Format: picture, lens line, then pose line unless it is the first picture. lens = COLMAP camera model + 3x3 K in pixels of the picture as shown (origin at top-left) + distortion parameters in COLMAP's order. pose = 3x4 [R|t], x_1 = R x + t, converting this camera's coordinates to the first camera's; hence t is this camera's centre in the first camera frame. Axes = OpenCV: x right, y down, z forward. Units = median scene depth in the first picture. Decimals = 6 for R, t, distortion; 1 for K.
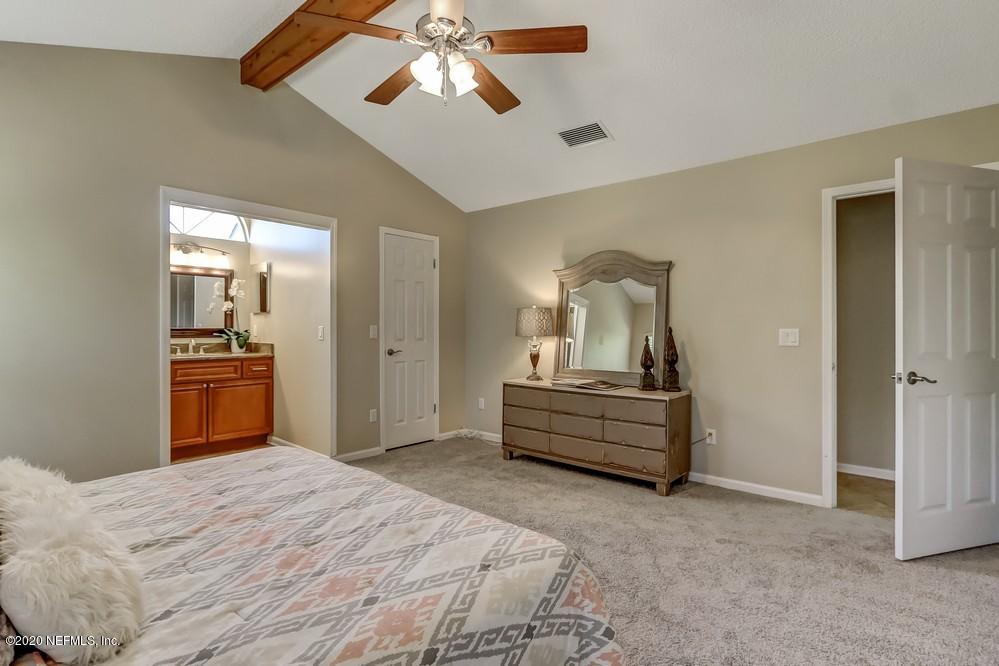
lens RADIAL K [[495.0, 0, 495.6], [0, 495.0, 334.9], [0, 0, 1]] dist [-0.011718, 0.005224]
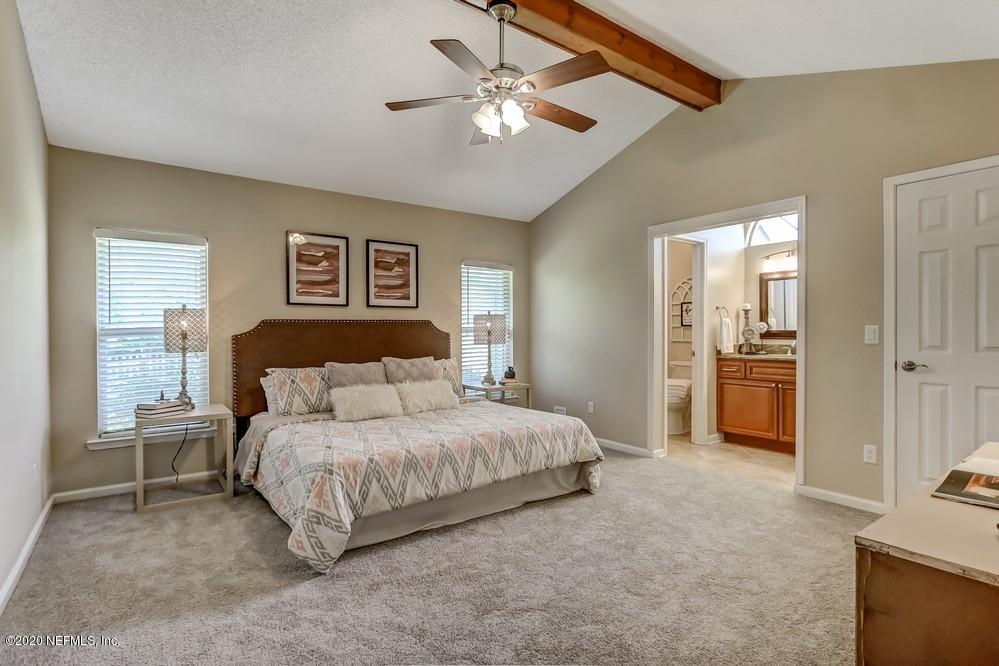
lens RADIAL K [[495.0, 0, 487.6], [0, 495.0, 338.3], [0, 0, 1]] dist [-0.011718, 0.005224]
pose [[-0.236899, 0.013804, -0.971436, 0.557887], [-0.007217, 0.999846, 0.015967, -0.008284], [0.971507, 0.010793, -0.236763, 0.641239]]
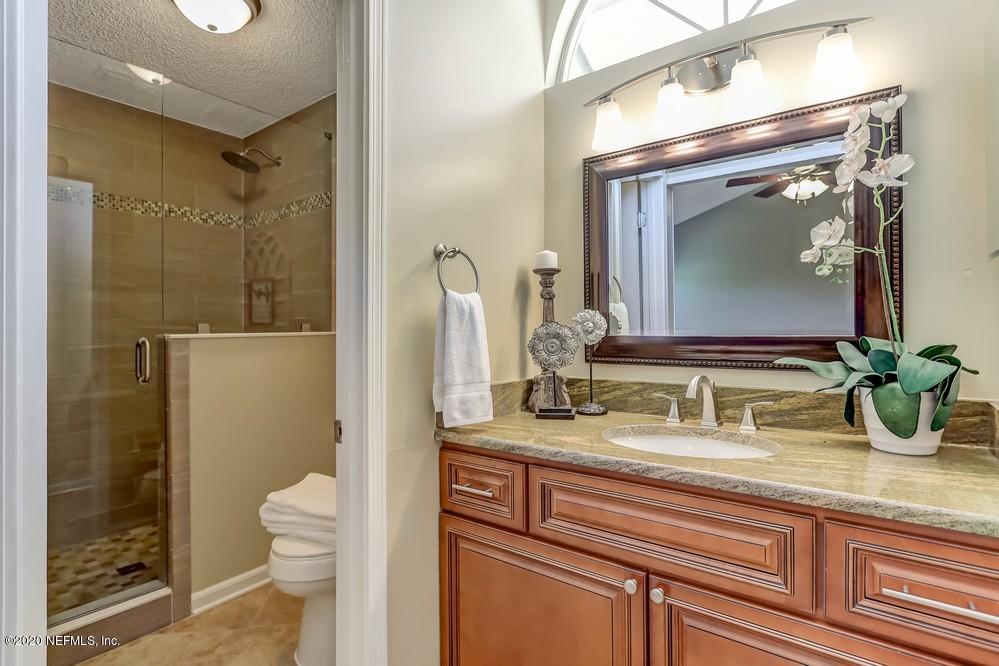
lens RADIAL K [[495.0, 0, 496.9], [0, 495.0, 335.7], [0, 0, 1]] dist [-0.011718, 0.005224]
pose [[0.052018, 0.008099, -0.998613, -0.353513], [-0.005699, 0.999953, 0.007813, -0.015883], [0.998630, 0.005285, 0.052062, 0.902596]]
